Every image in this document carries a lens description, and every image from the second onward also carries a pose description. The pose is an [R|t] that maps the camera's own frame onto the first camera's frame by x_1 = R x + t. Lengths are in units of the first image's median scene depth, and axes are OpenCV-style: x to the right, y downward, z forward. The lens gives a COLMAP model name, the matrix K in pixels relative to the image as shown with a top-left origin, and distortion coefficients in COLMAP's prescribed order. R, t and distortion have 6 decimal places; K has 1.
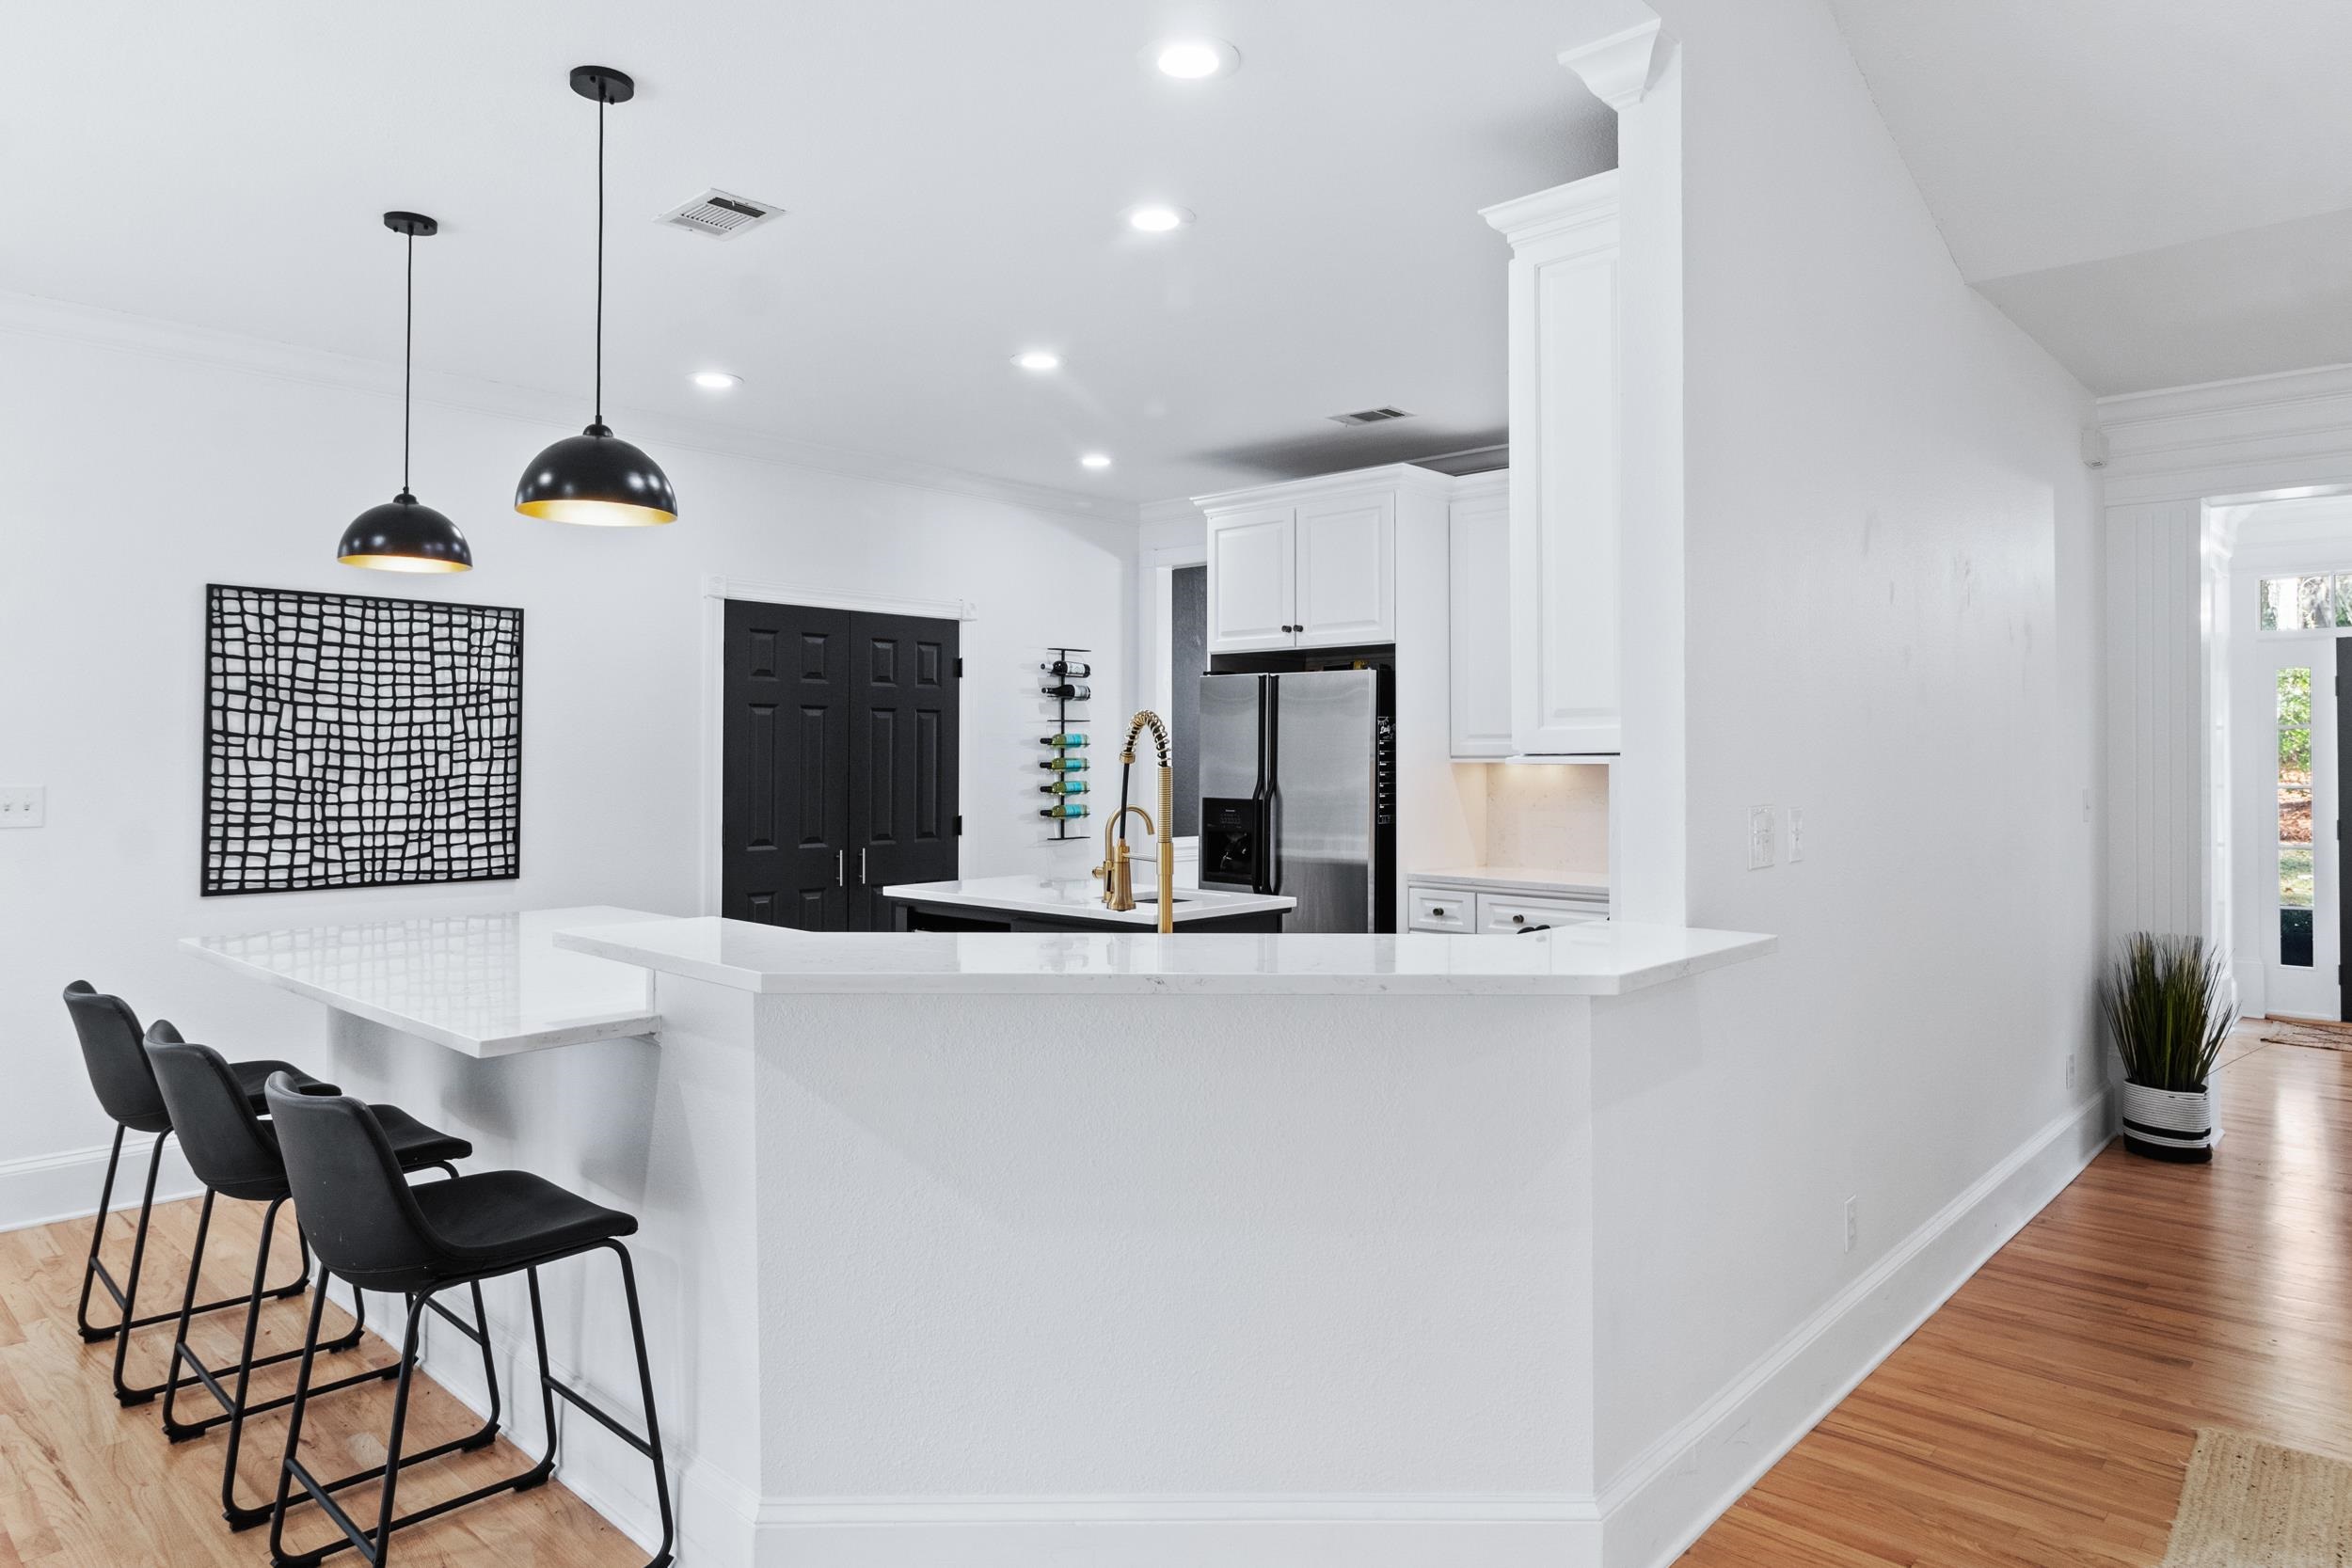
lens RADIAL K [[1423.3, 0, 1142.4], [0, 1423.3, 744.9], [0, 0, 1]] dist [0.000895, -0.001723]
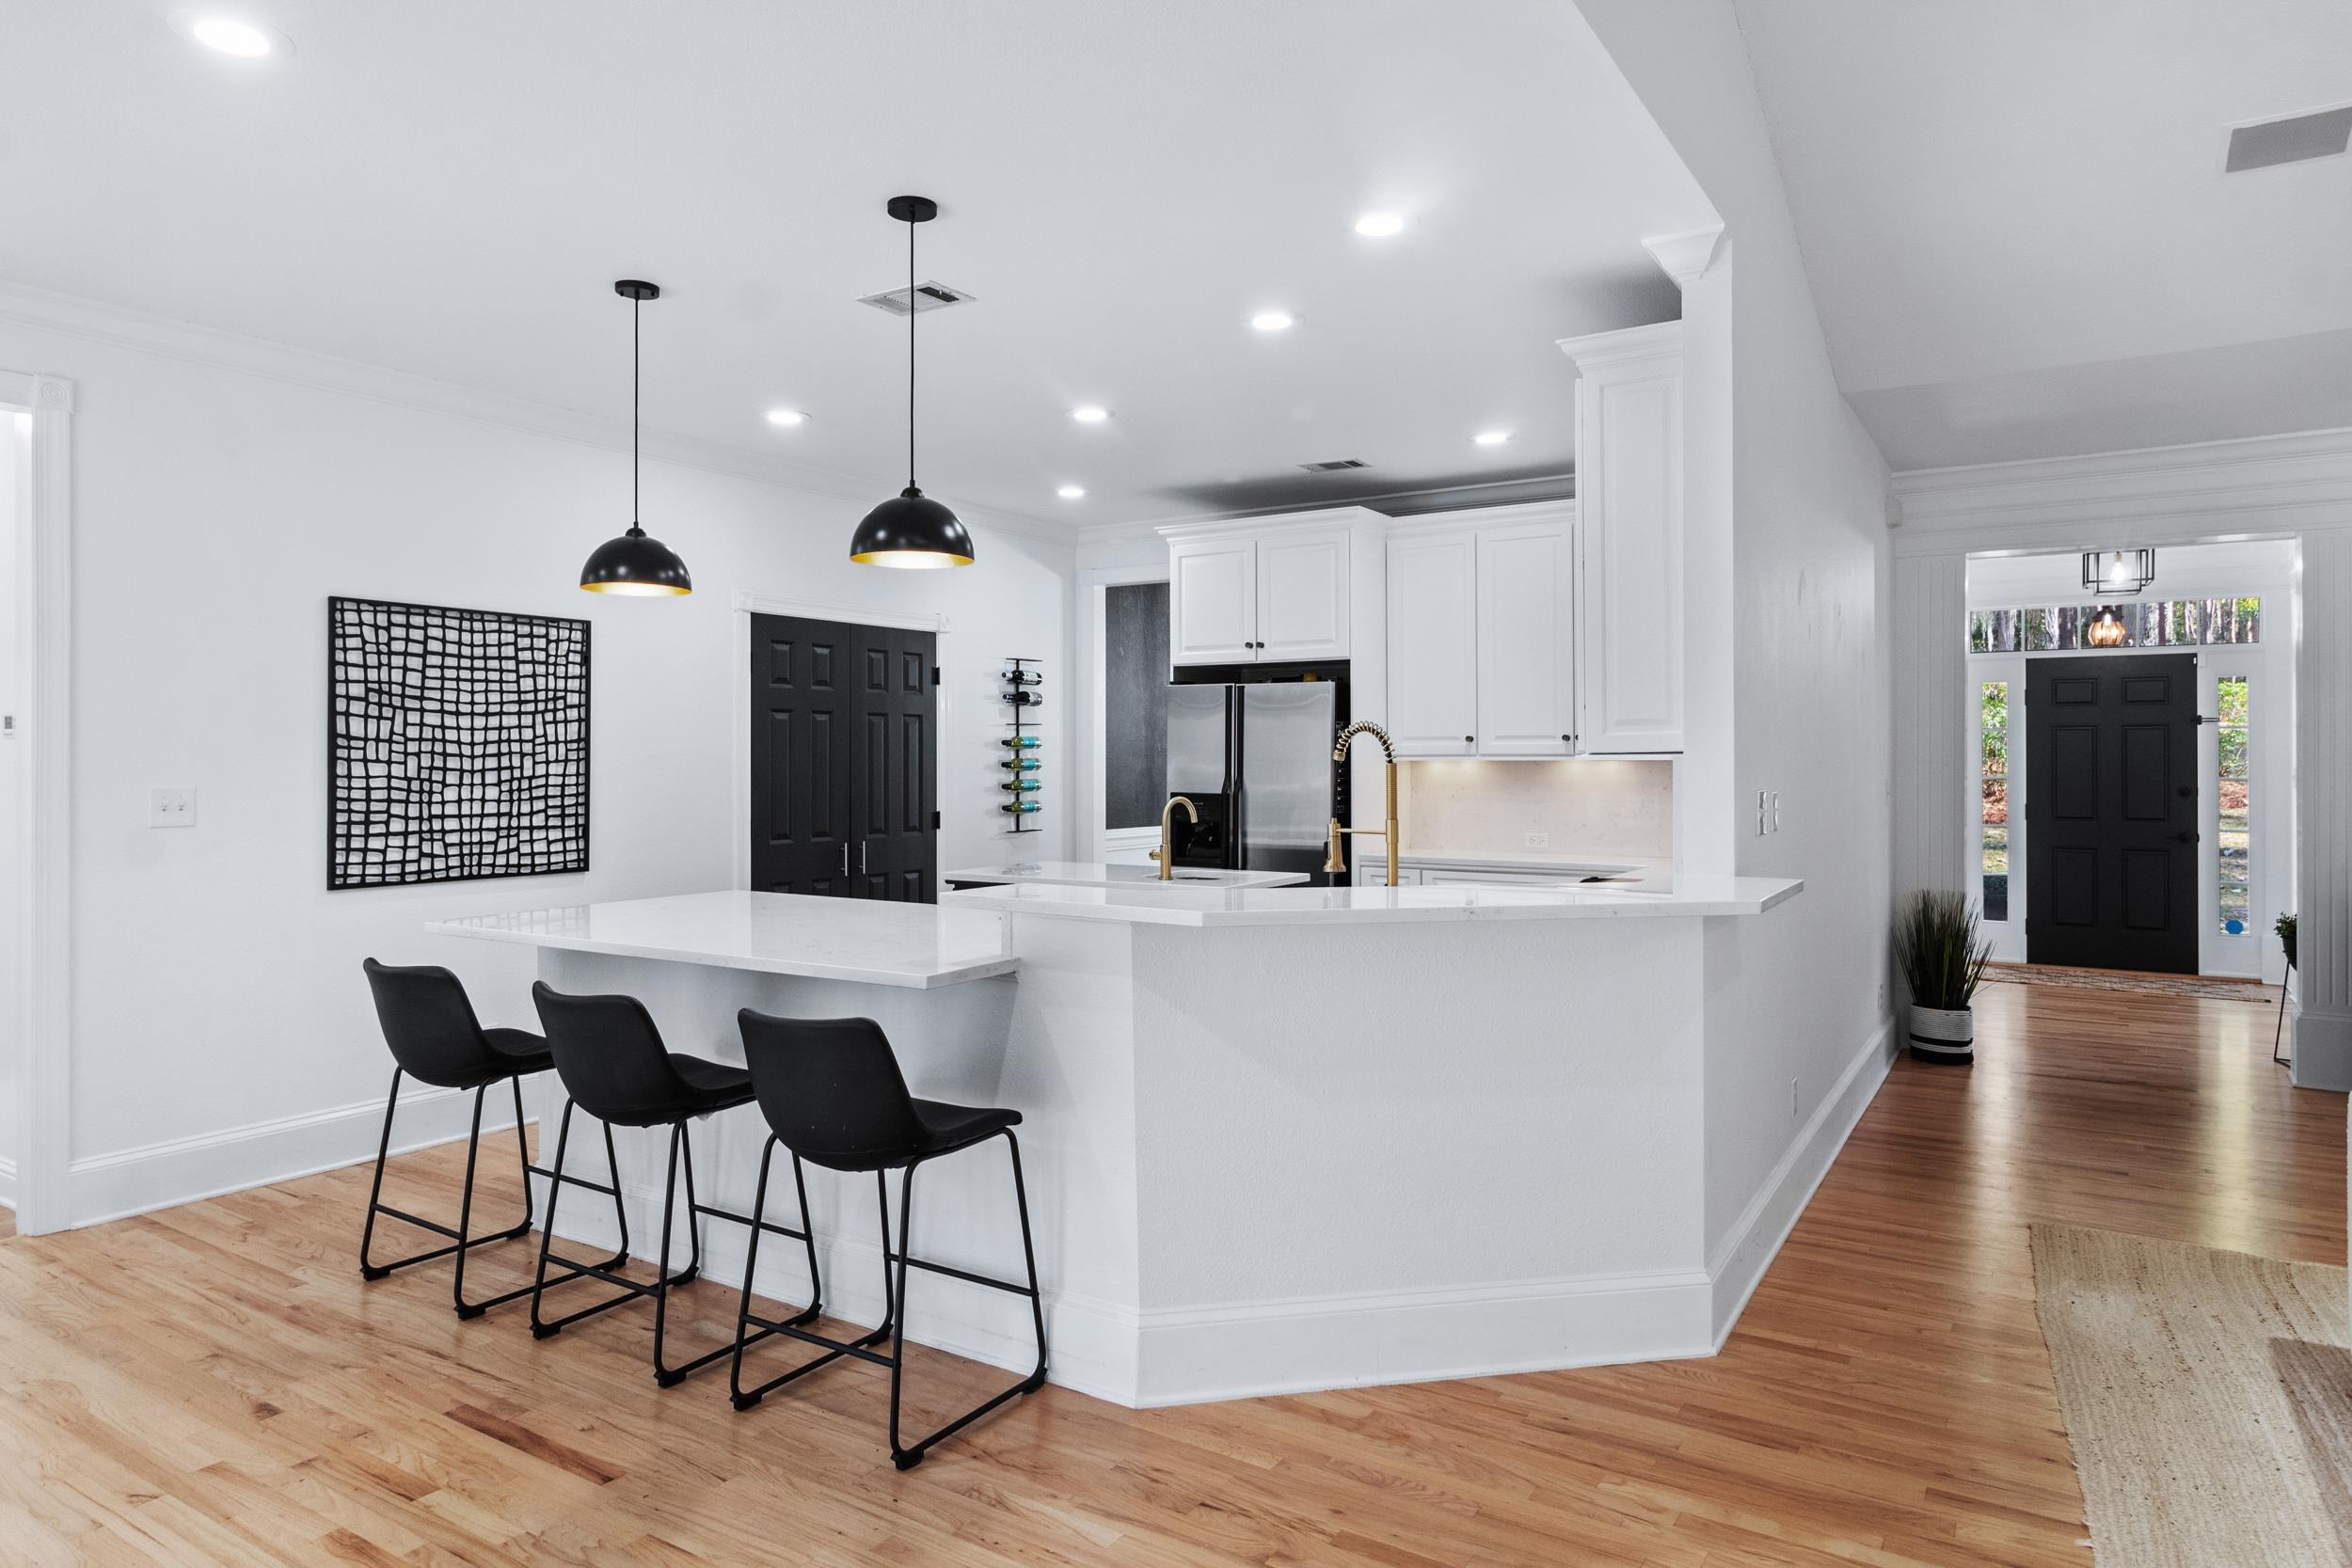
lens RADIAL K [[1423.3, 0, 1140.9], [0, 1423.3, 770.2], [0, 0, 1]] dist [0.000895, -0.001723]
pose [[0.983564, -0.004891, 0.180494, -0.228771], [0.001693, 0.999839, 0.017871, -0.001293], [-0.180552, -0.017272, 0.983414, -0.139502]]
